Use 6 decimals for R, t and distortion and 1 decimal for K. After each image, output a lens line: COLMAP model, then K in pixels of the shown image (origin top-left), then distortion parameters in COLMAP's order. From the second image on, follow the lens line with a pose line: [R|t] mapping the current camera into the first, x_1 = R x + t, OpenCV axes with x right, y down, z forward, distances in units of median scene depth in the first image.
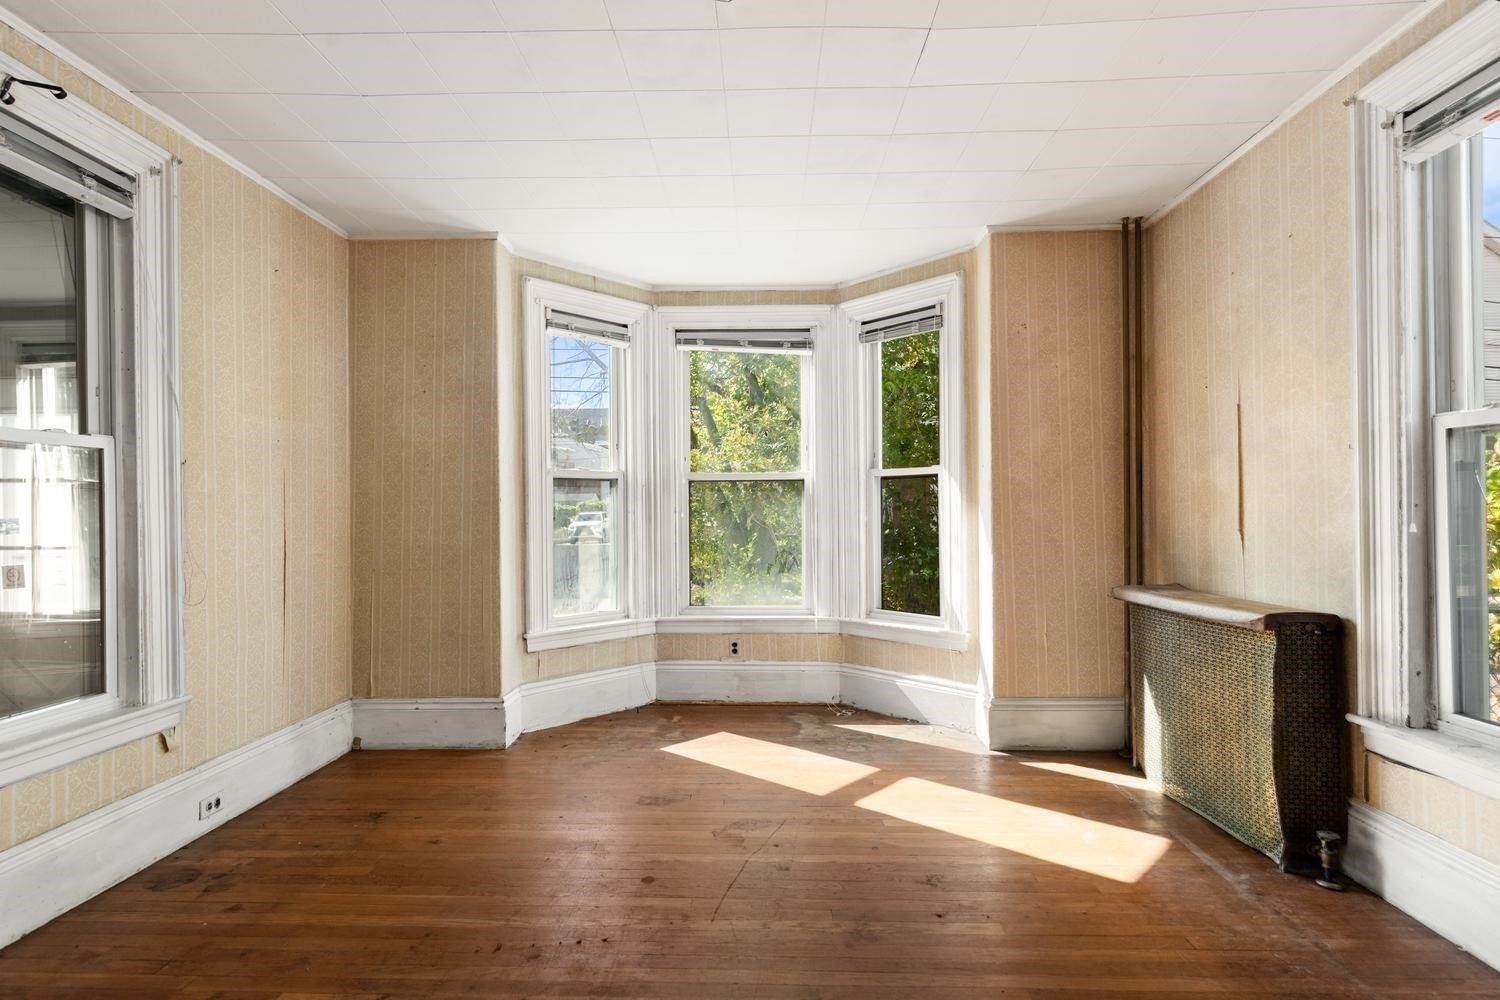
lens RADIAL K [[707.8, 0, 747.4], [0, 707.8, 523.6], [0, 0, 1]] dist [0.008534, -0.000789]
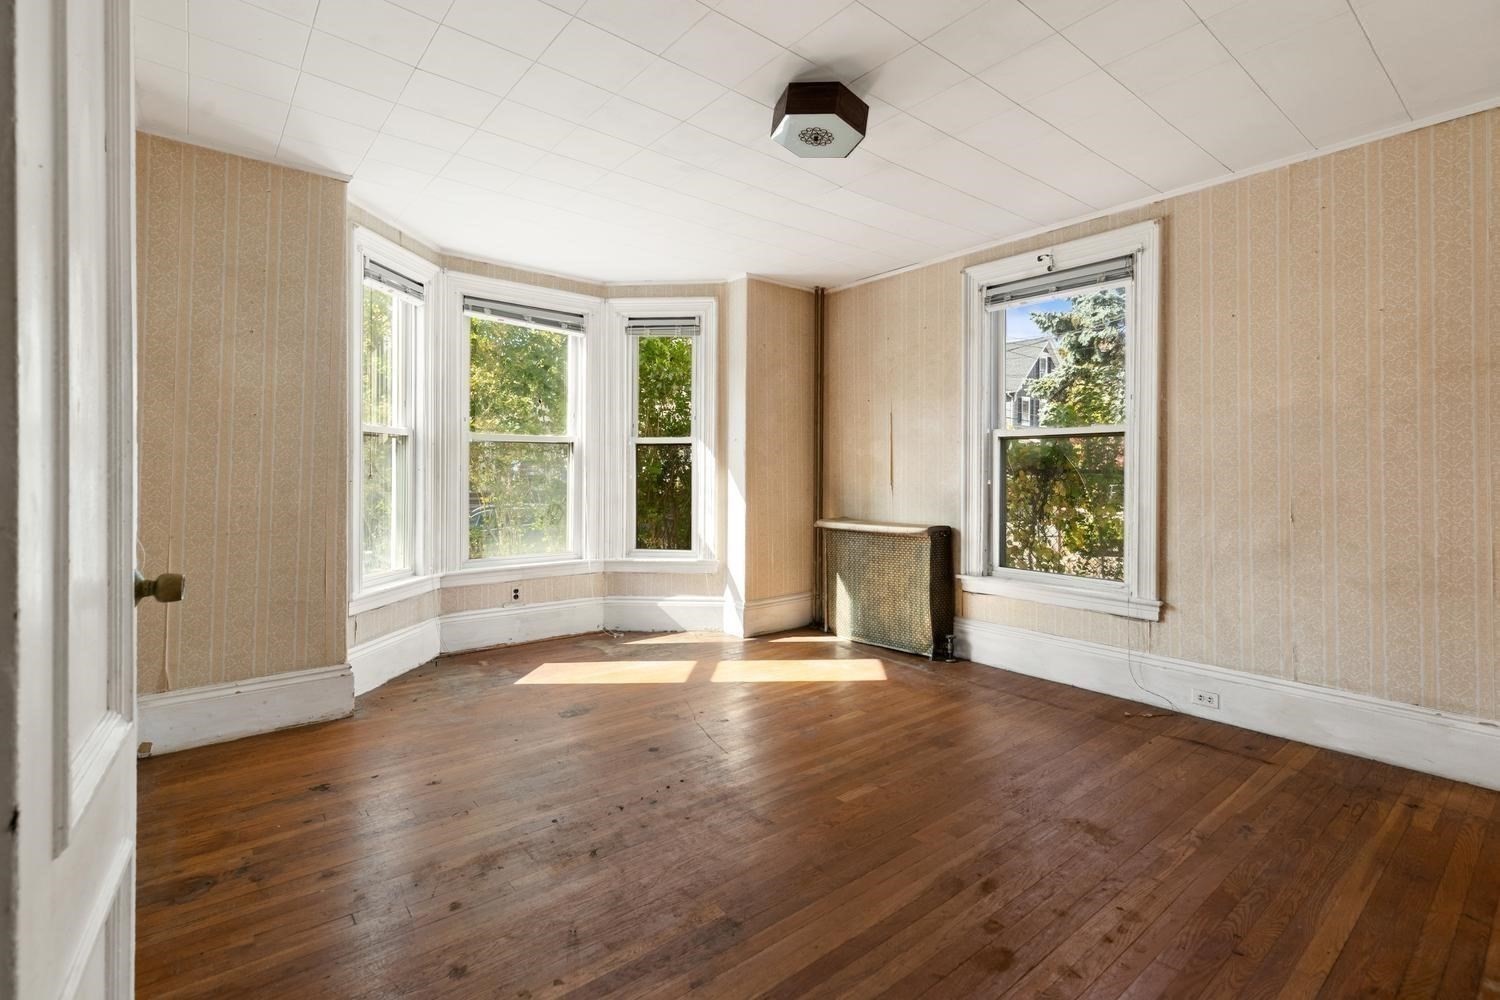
lens RADIAL K [[686.3, 0, 750.0], [0, 686.3, 487.1], [0, 0, 1]] dist [0.009820, -0.001047]
pose [[0.757843, -0.007266, 0.652397, -0.538987], [0.001698, 0.999957, 0.009164, 0.000549], [-0.652435, -0.005837, 0.757822, -0.056087]]
